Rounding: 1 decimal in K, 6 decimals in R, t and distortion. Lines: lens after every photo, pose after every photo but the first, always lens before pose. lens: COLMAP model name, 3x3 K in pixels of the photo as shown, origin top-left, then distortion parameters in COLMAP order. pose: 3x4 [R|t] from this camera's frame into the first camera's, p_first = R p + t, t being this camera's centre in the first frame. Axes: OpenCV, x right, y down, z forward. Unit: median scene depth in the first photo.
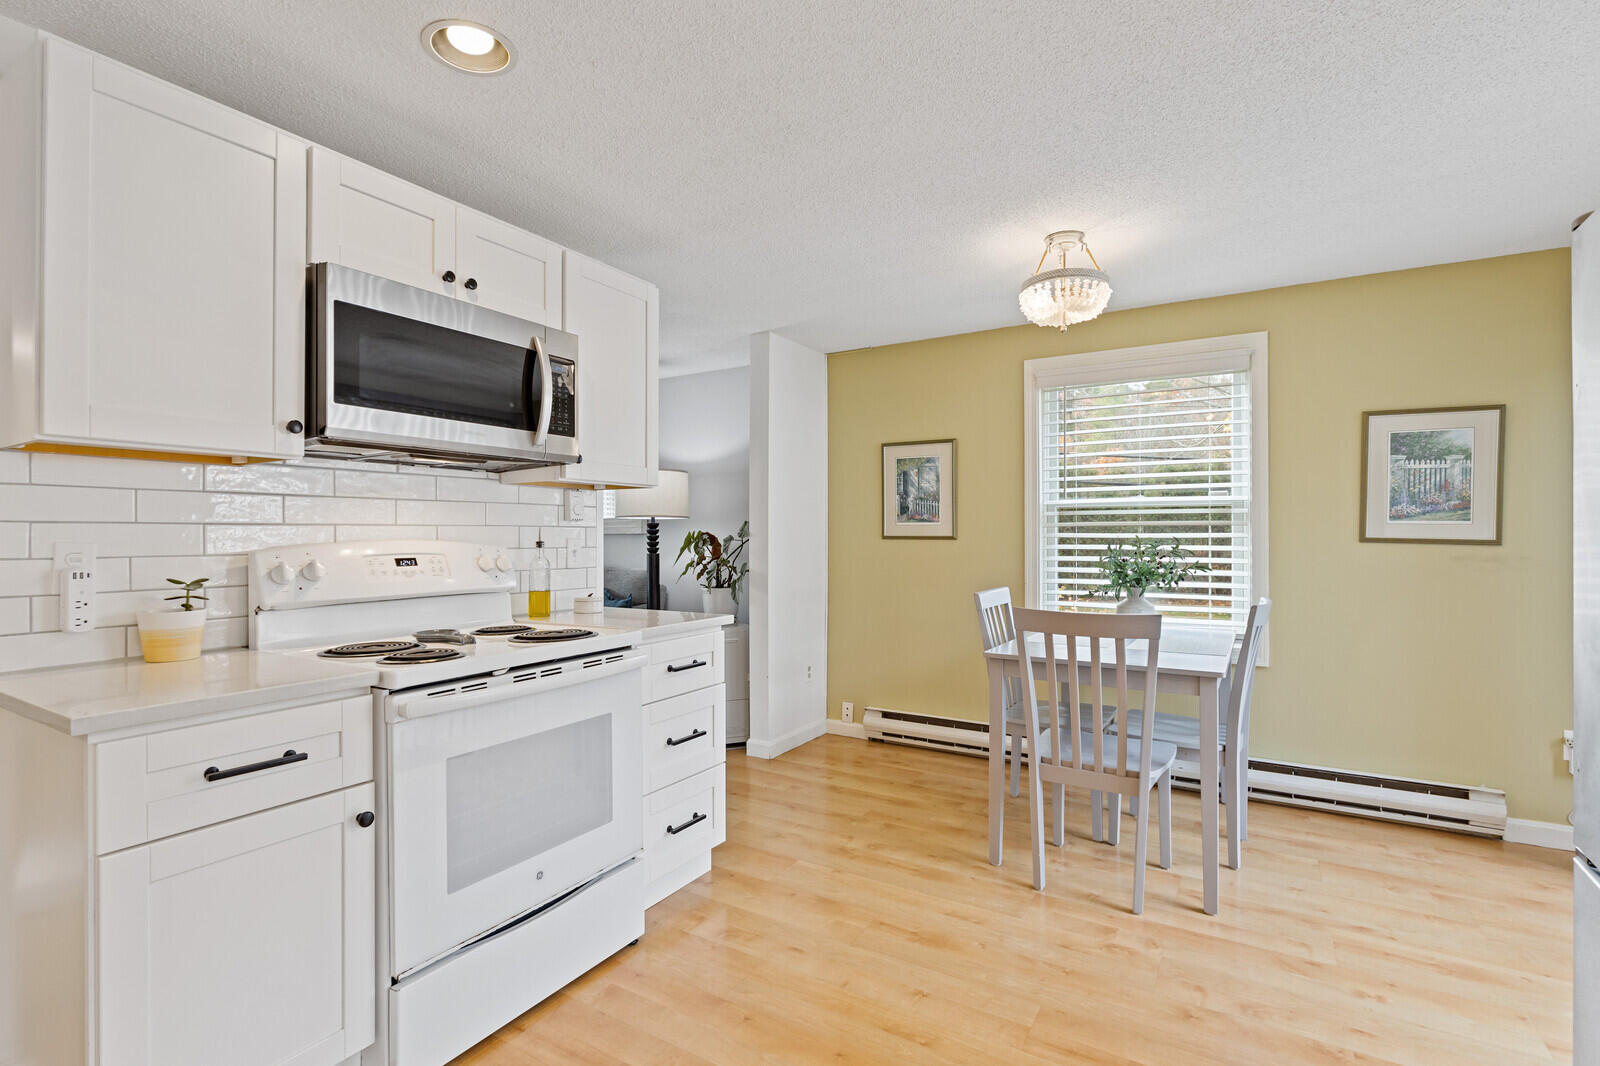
lens RADIAL K [[738.4, 0, 781.0], [0, 738.4, 536.1], [0, 0, 1]] dist [-0.001911, -0.001112]
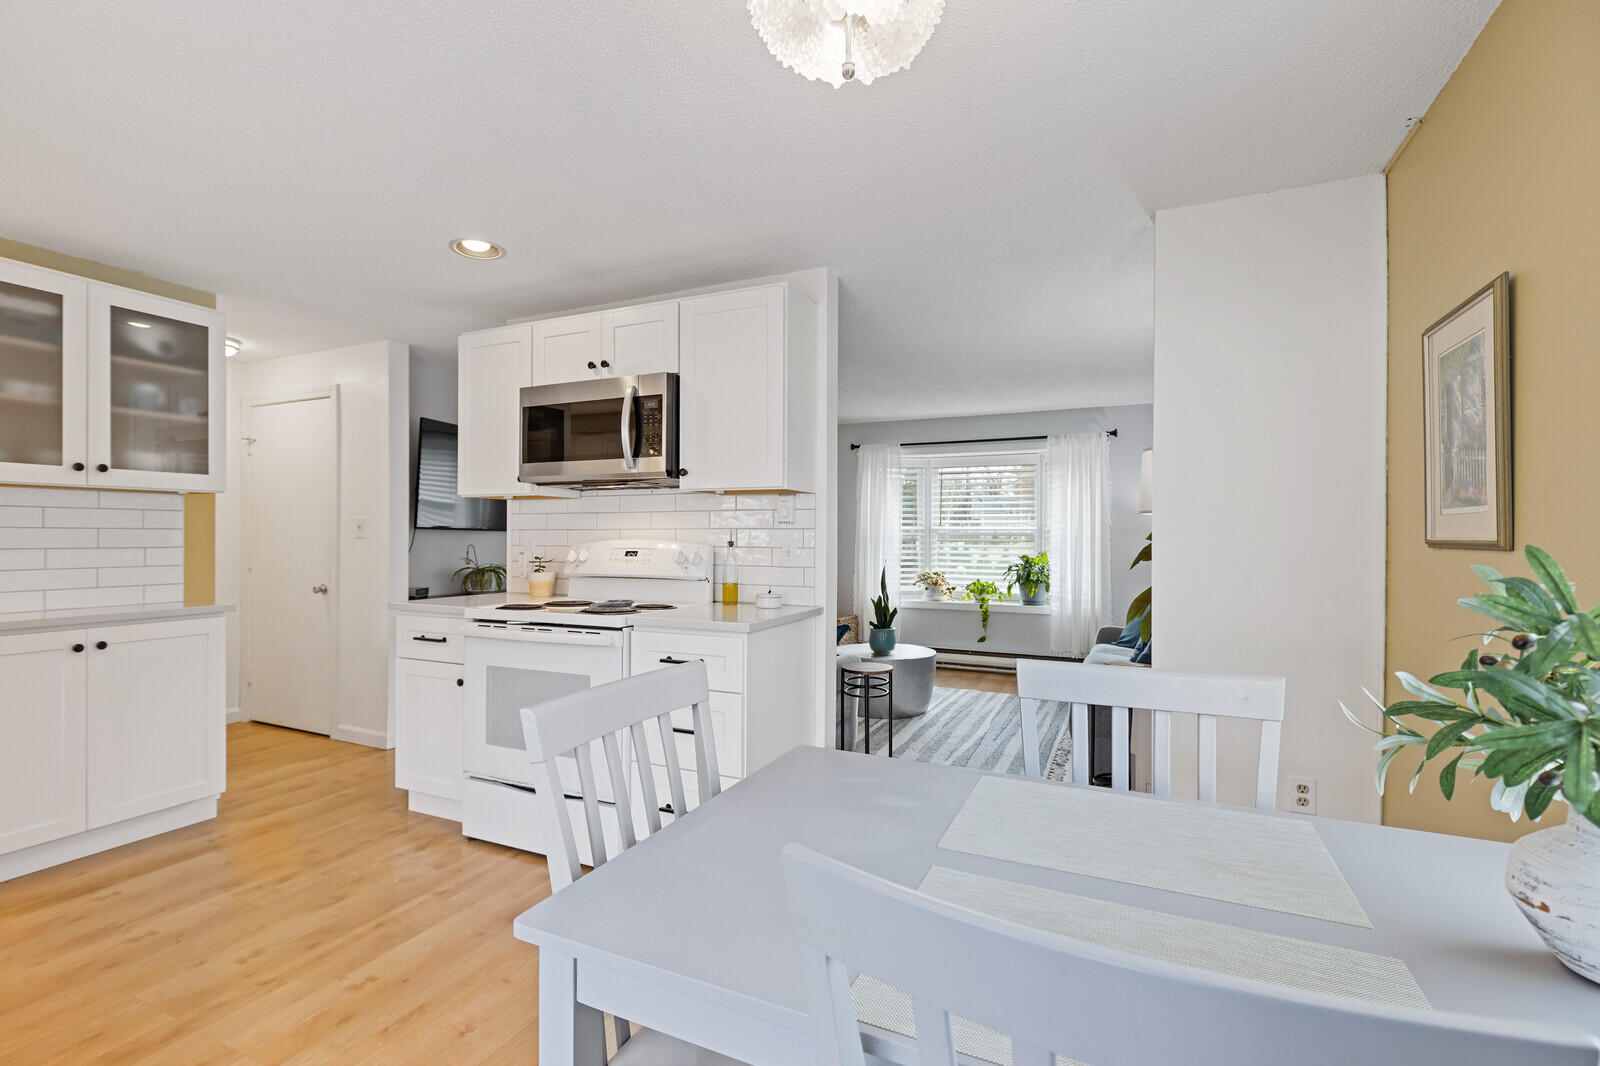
lens RADIAL K [[720.1, 0, 783.8], [0, 720.1, 535.3], [0, 0, 1]] dist [-0.003246, -0.000612]
pose [[0.124485, -0.001361, -0.992221, 0.813045], [-0.004759, 0.999987, -0.001969, -0.000693], [0.992210, 0.004967, 0.124477, 0.920323]]
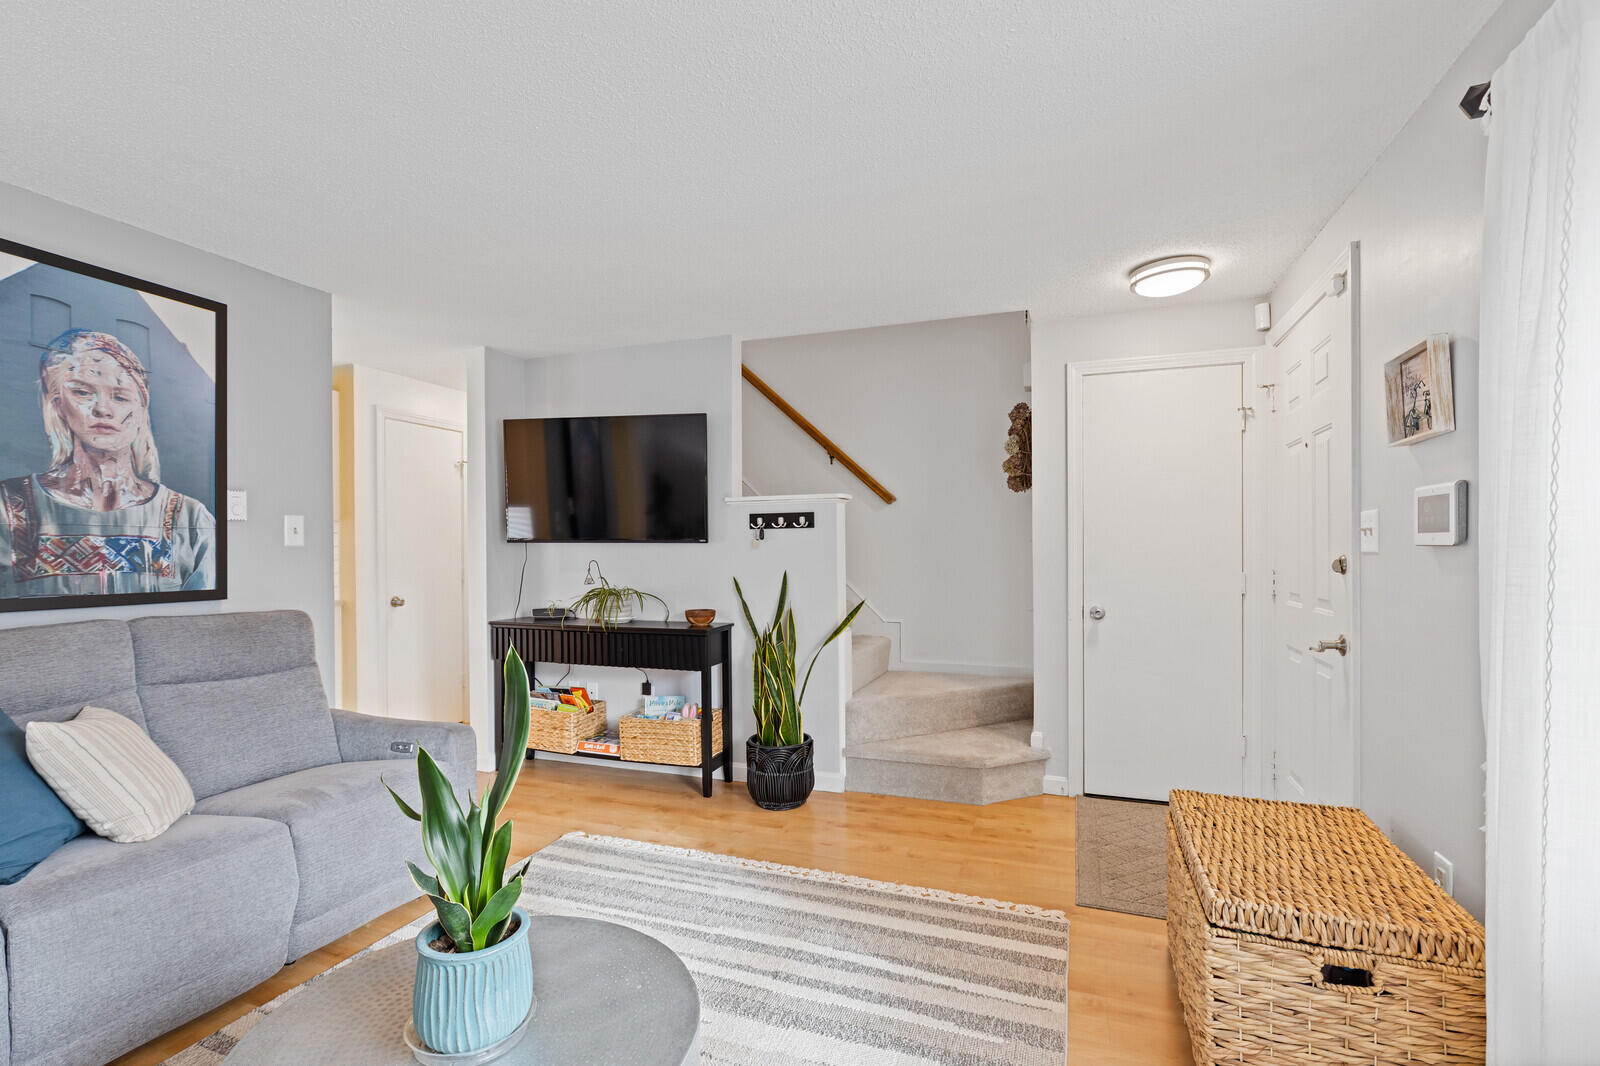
lens RADIAL K [[738.4, 0, 805.3], [0, 738.4, 557.7], [0, 0, 1]] dist [-0.001911, -0.001112]
pose [[-0.976079, 0.006295, -0.217323, -1.122045], [0.003106, 0.999883, 0.015011, -0.001630], [0.217392, 0.013977, -0.975984, 1.895769]]
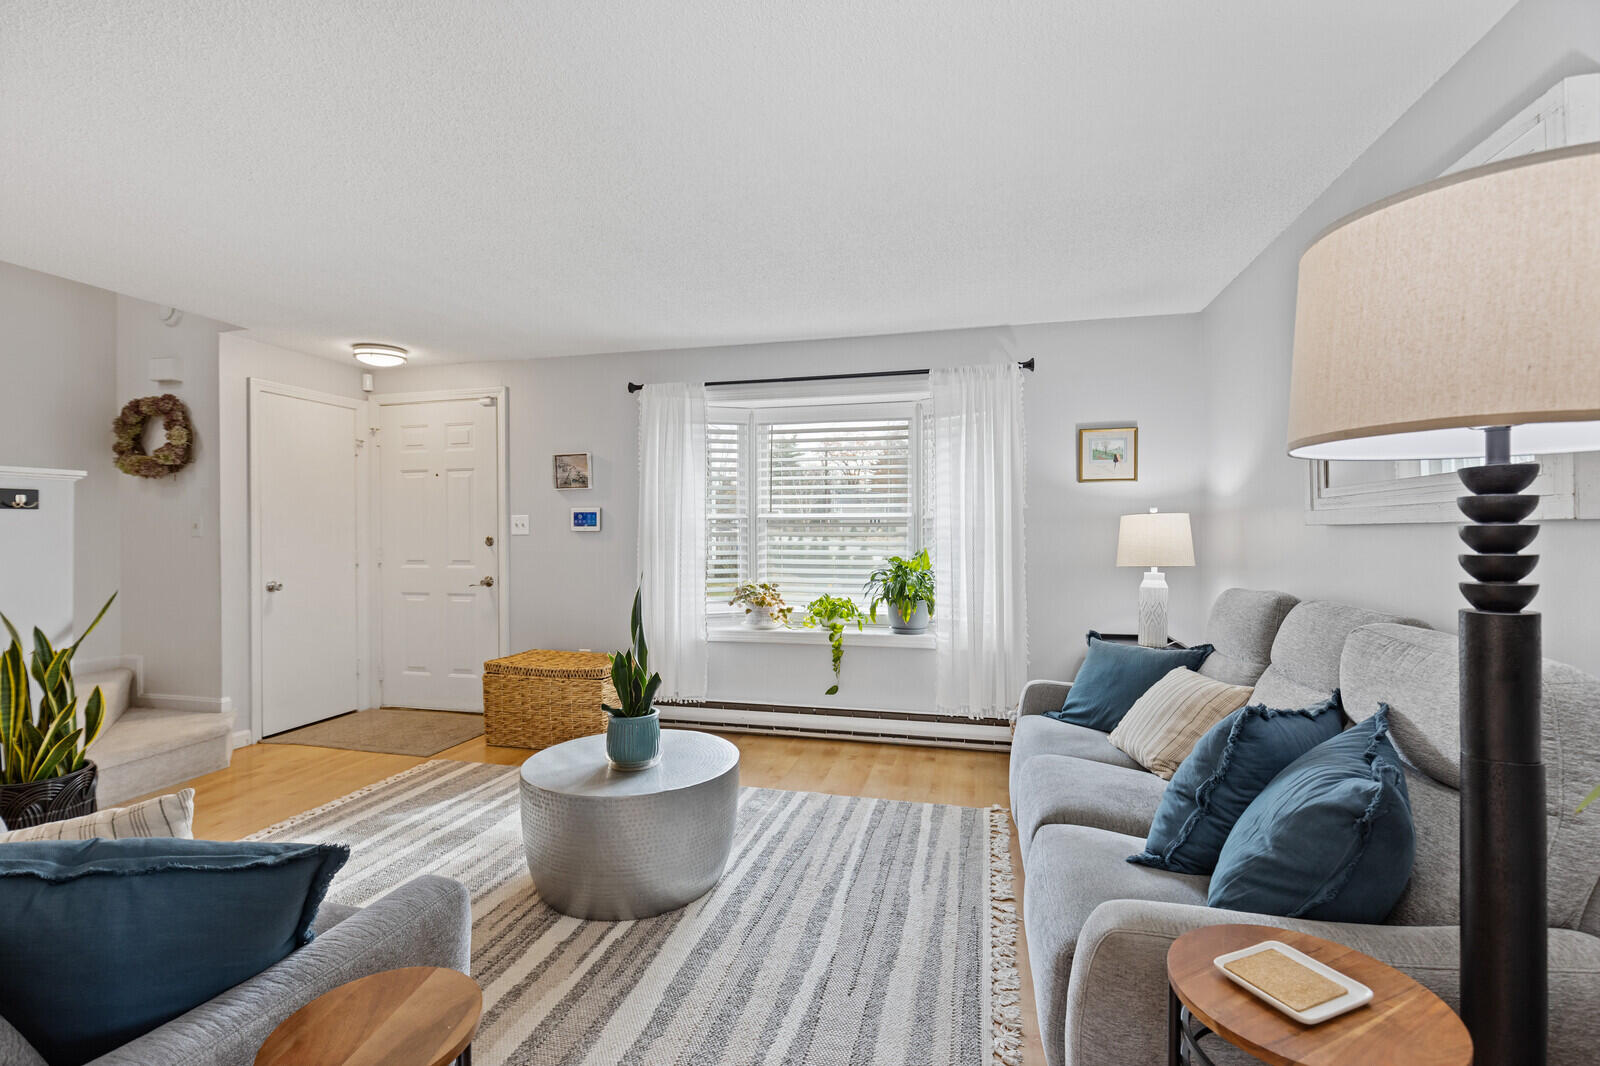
lens RADIAL K [[720.1, 0, 780.5], [0, 720.1, 527.5], [0, 0, 1]] dist [-0.003246, -0.000612]
pose [[0.303911, -0.005420, -0.952685, -0.075522], [0.003433, 0.999984, -0.004594, -0.000130], [0.952694, -0.001874, 0.303925, 1.312481]]
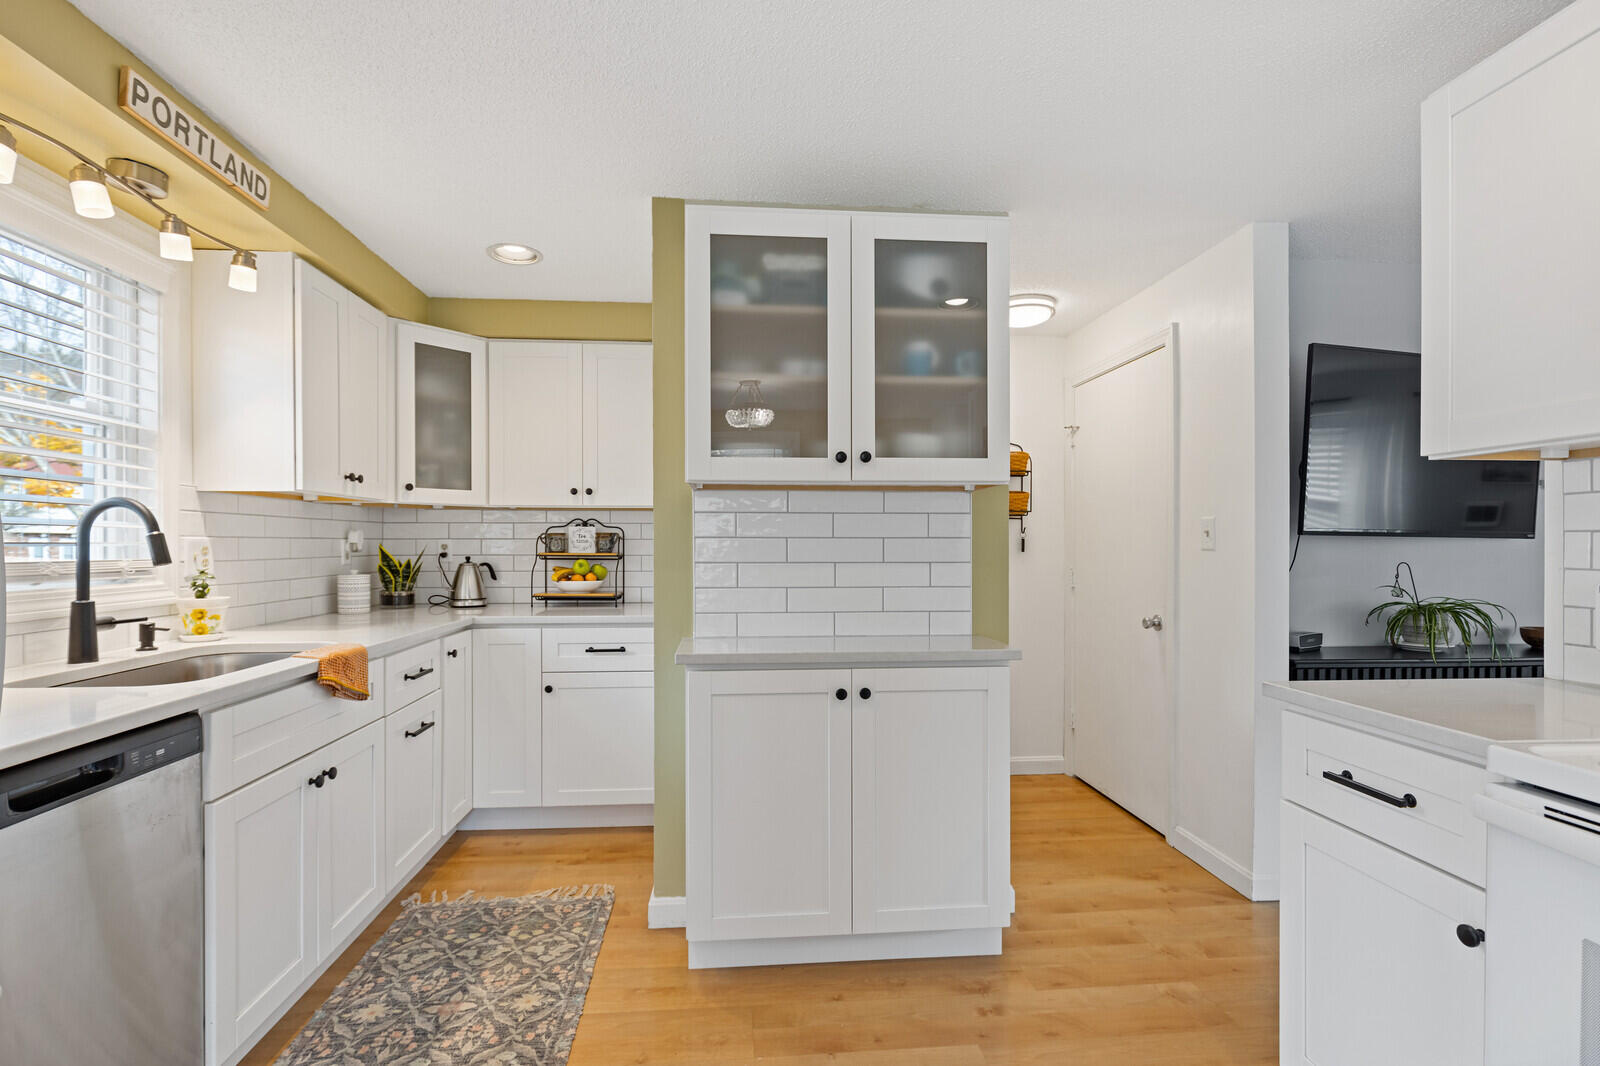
lens RADIAL K [[738.4, 0, 796.2], [0, 738.4, 544.6], [0, 0, 1]] dist [-0.001911, -0.001112]
pose [[-0.794895, 0.000038, -0.606748, 0.233775], [-0.001453, 0.999997, 0.001966, -0.001839], [0.606746, 0.002445, -0.794892, 0.673432]]
